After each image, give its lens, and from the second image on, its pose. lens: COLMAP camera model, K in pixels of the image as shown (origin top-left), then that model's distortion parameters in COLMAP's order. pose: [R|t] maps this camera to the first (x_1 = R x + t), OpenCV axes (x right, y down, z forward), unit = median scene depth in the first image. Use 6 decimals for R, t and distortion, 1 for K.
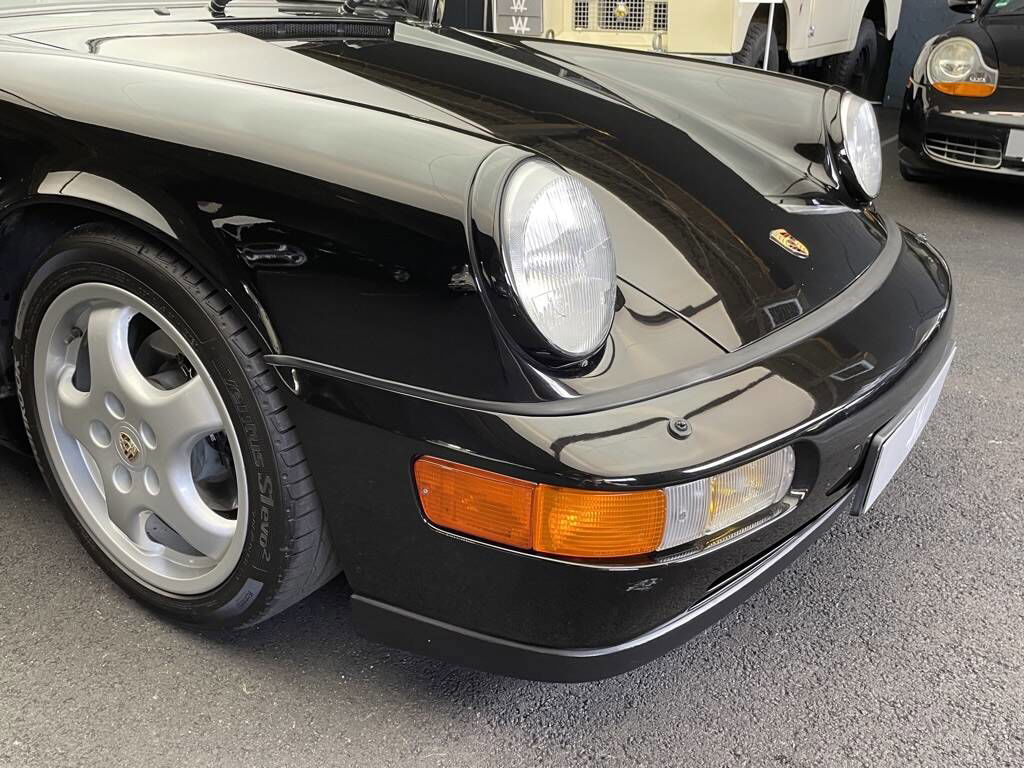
lens RADIAL K [[918.5, 0, 517.5], [0, 918.5, 399.1], [0, 0, 1]] dist [0.091127, -0.002164]
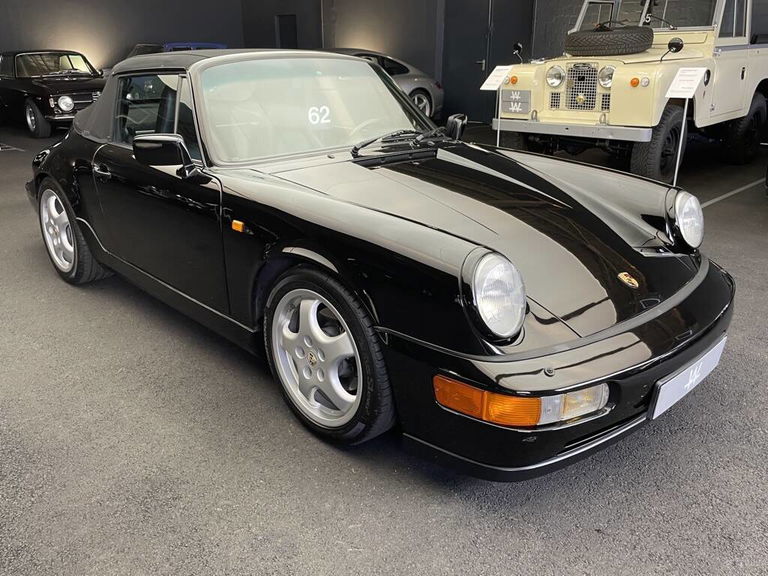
lens RADIAL K [[633.7, 0, 375.0], [0, 633.7, 283.9], [0, 0, 1]] dist [0.034903, -0.007378]
pose [[0.975891, 0.049894, -0.212479, 0.066170], [-0.063400, 0.996346, -0.057231, -0.057650], [0.208847, 0.069323, 0.975488, -0.549749]]
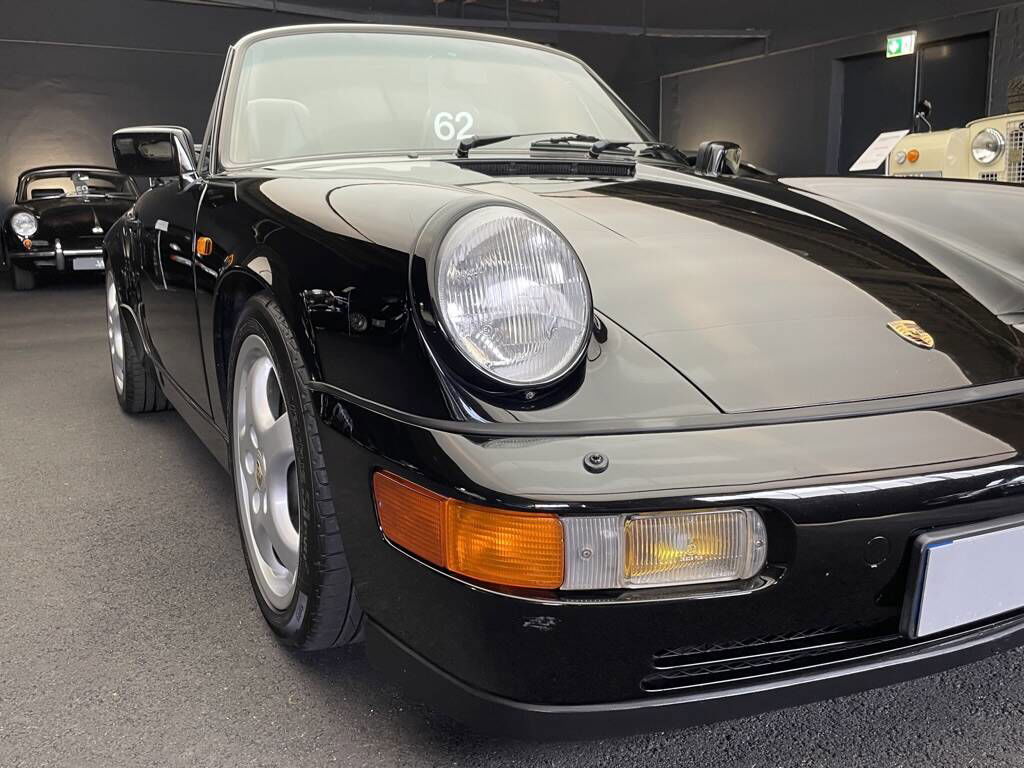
lens RADIAL K [[933.2, 0, 512.0], [0, 933.2, 384.0], [0, 0, 1]] dist [0.001858, 0.003044]
pose [[0.879227, 0.047598, -0.474019, 0.473140], [-0.151157, 0.971456, -0.182825, 0.122113], [0.451786, 0.232396, 0.861325, 0.089314]]
